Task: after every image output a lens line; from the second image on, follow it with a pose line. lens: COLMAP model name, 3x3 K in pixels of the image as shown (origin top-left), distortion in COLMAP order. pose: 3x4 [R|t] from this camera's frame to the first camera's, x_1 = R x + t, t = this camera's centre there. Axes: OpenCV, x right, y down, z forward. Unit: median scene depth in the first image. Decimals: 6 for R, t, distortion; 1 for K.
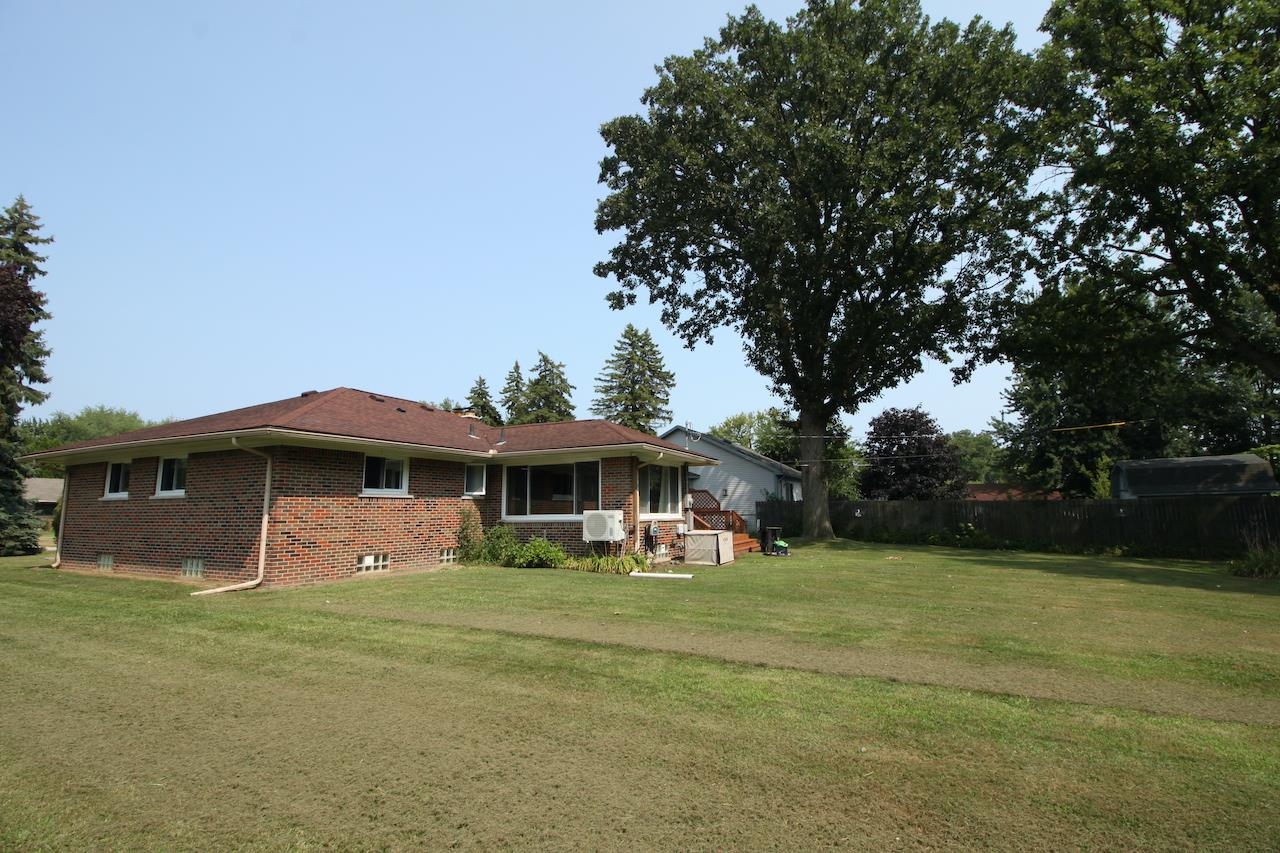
lens RADIAL K [[591.6, 0, 645.8], [0, 591.6, 410.6], [0, 0, 1]] dist [0.002033, 0.000148]
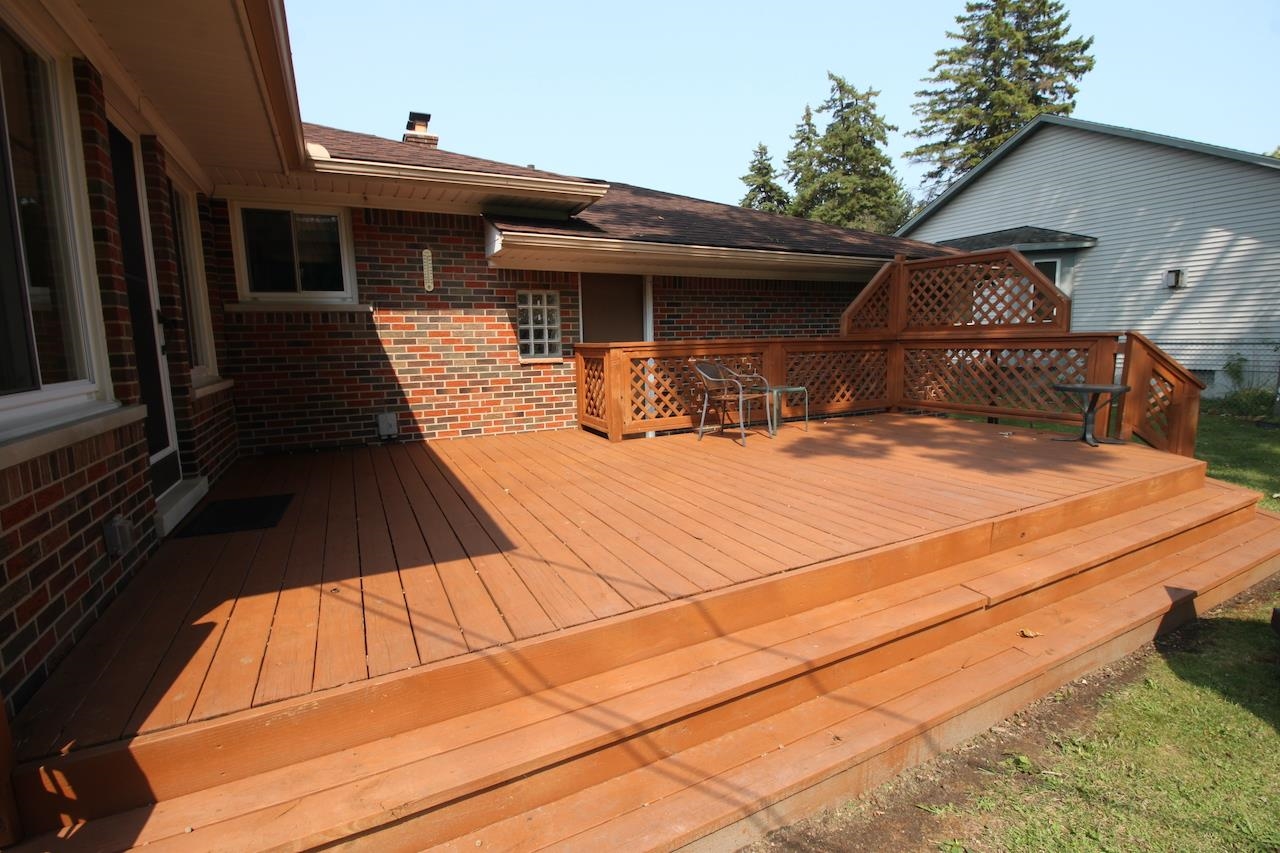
lens RADIAL K [[590.2, 0, 645.1], [0, 590.2, 424.4], [0, 0, 1]] dist [-0.000937, -0.014241]
pose [[0.803663, 0.080756, -0.589579, 0.089923], [0.111119, 0.952959, 0.281997, 0.087293], [0.584618, -0.292144, 0.756885, 0.529786]]
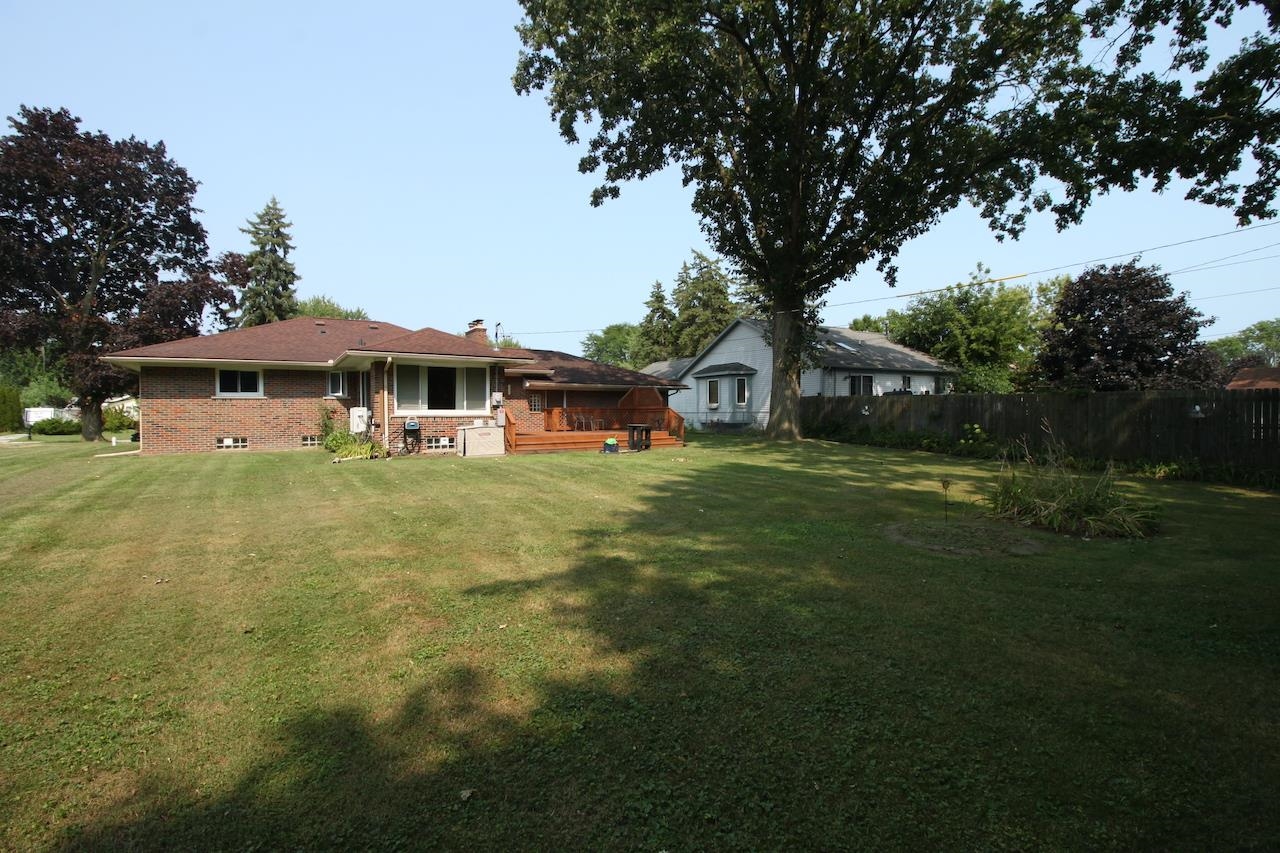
lens RADIAL K [[590.2, 0, 645.1], [0, 590.2, 424.4], [0, 0, 1]] dist [-0.000937, -0.014241]
pose [[0.858123, 0.014951, -0.513227, 0.434836], [0.085615, 0.981415, 0.171739, 0.019438], [0.506257, -0.191313, 0.840894, 0.118715]]
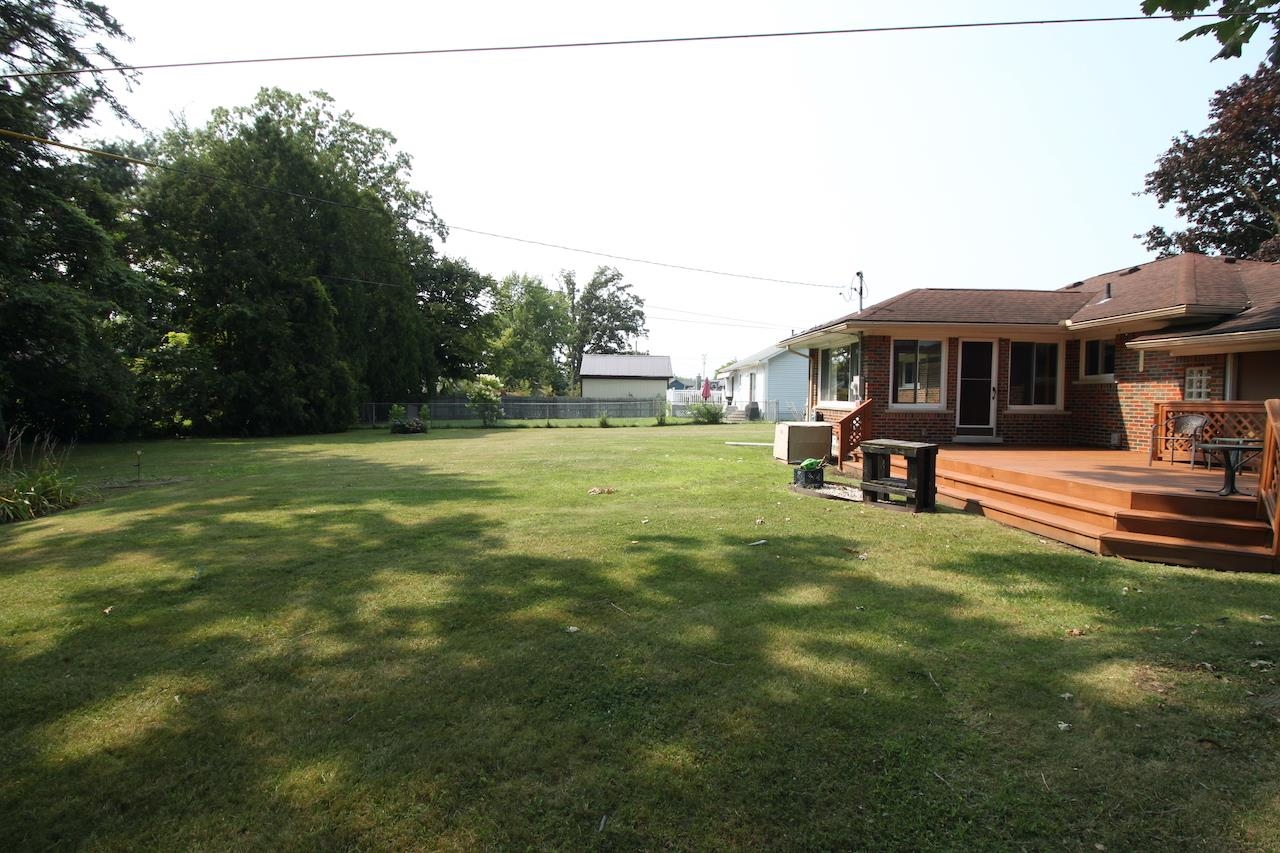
lens RADIAL K [[590.2, 0, 645.1], [0, 590.2, 424.4], [0, 0, 1]] dist [-0.000937, -0.014241]
pose [[-0.872006, 0.026921, -0.488754, 0.325136], [0.084472, 0.991783, -0.096081, 0.127239], [0.482151, -0.125069, -0.867115, 0.771928]]
